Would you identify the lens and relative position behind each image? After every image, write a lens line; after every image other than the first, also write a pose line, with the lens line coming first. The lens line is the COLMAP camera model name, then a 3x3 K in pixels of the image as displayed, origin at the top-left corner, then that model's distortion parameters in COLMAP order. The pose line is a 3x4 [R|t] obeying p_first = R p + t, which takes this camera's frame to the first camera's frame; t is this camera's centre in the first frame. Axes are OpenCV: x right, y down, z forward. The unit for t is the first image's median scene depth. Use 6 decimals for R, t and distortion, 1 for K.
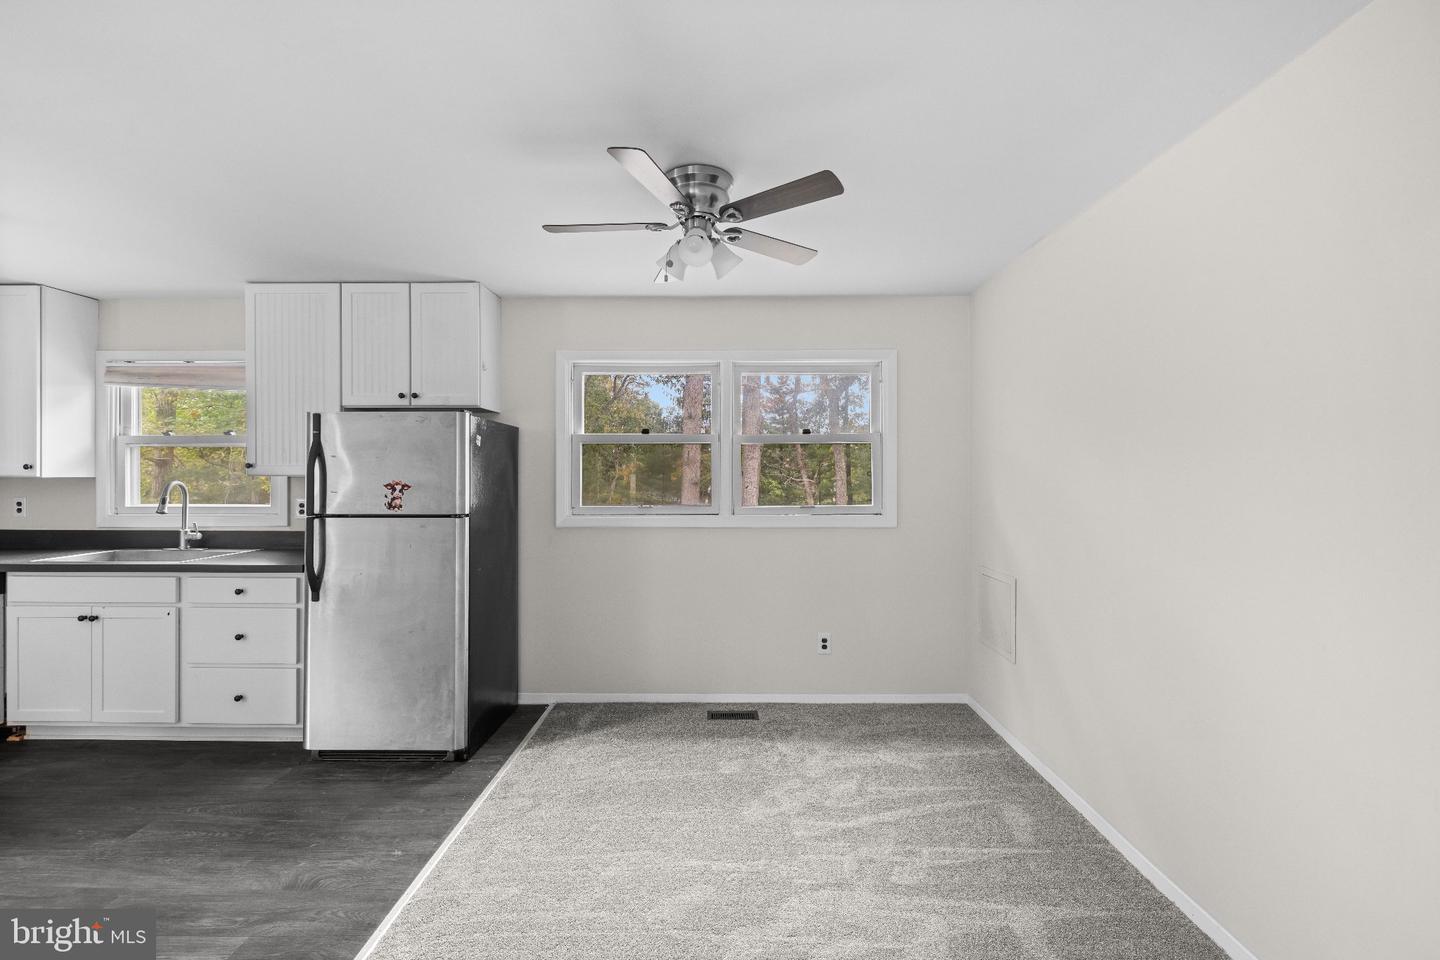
lens RADIAL K [[604.2, 0, 719.4], [0, 604.2, 487.8], [0, 0, 1]] dist [0.002306, -0.000012]
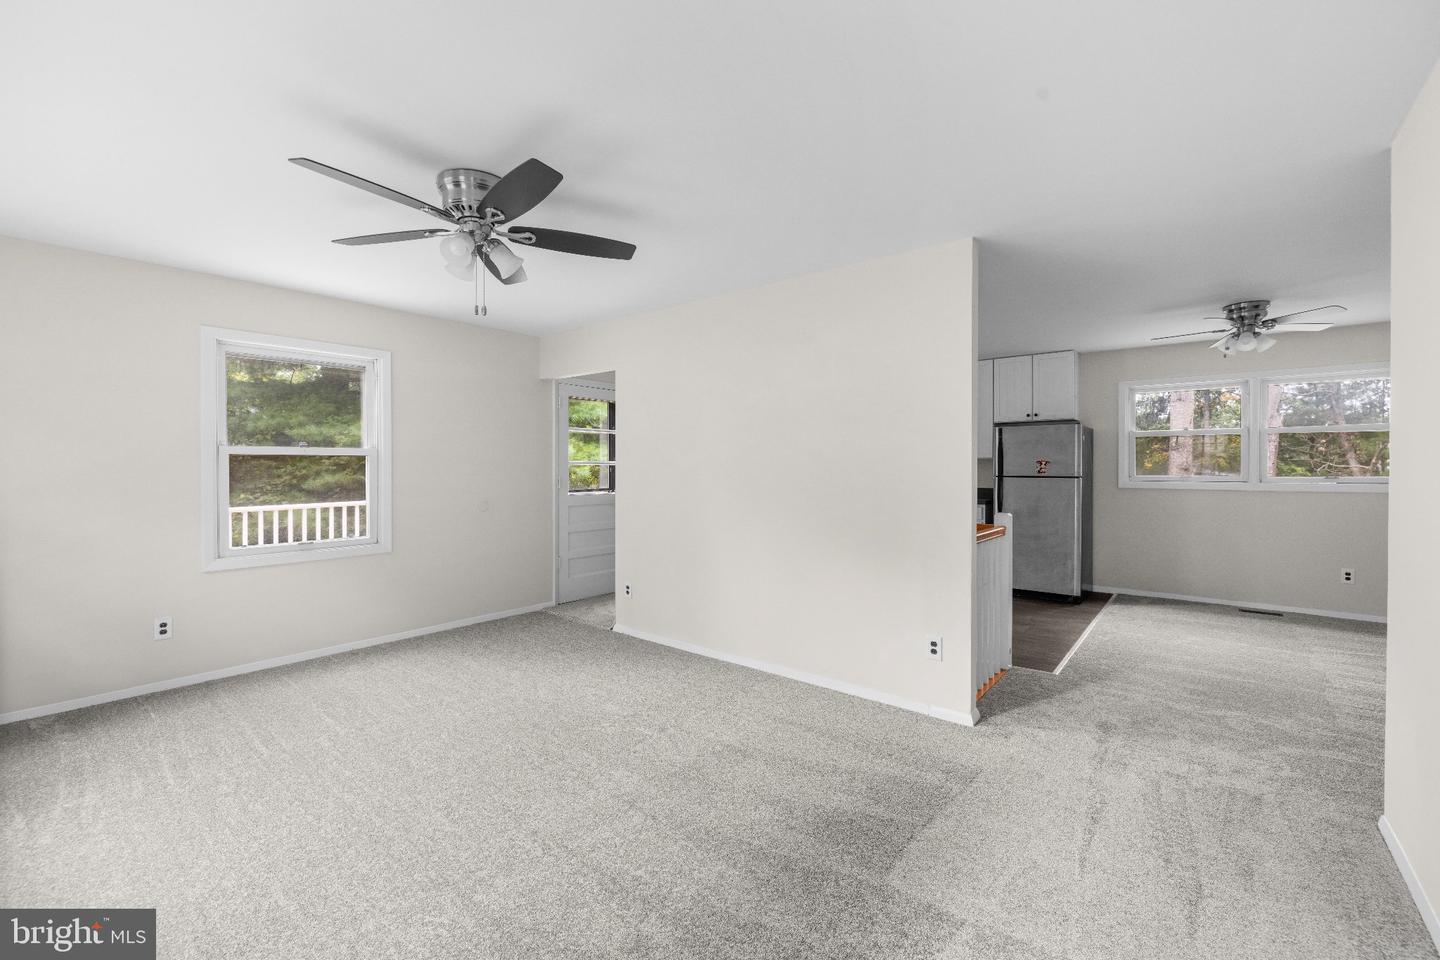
lens RADIAL K [[604.2, 0, 730.4], [0, 604.2, 470.8], [0, 0, 1]] dist [0.002306, -0.000012]
pose [[0.787047, 0.003163, -0.616885, -0.092417], [-0.008366, 0.999950, -0.005546, 0.039496], [0.616837, 0.009525, 0.787034, -1.061913]]
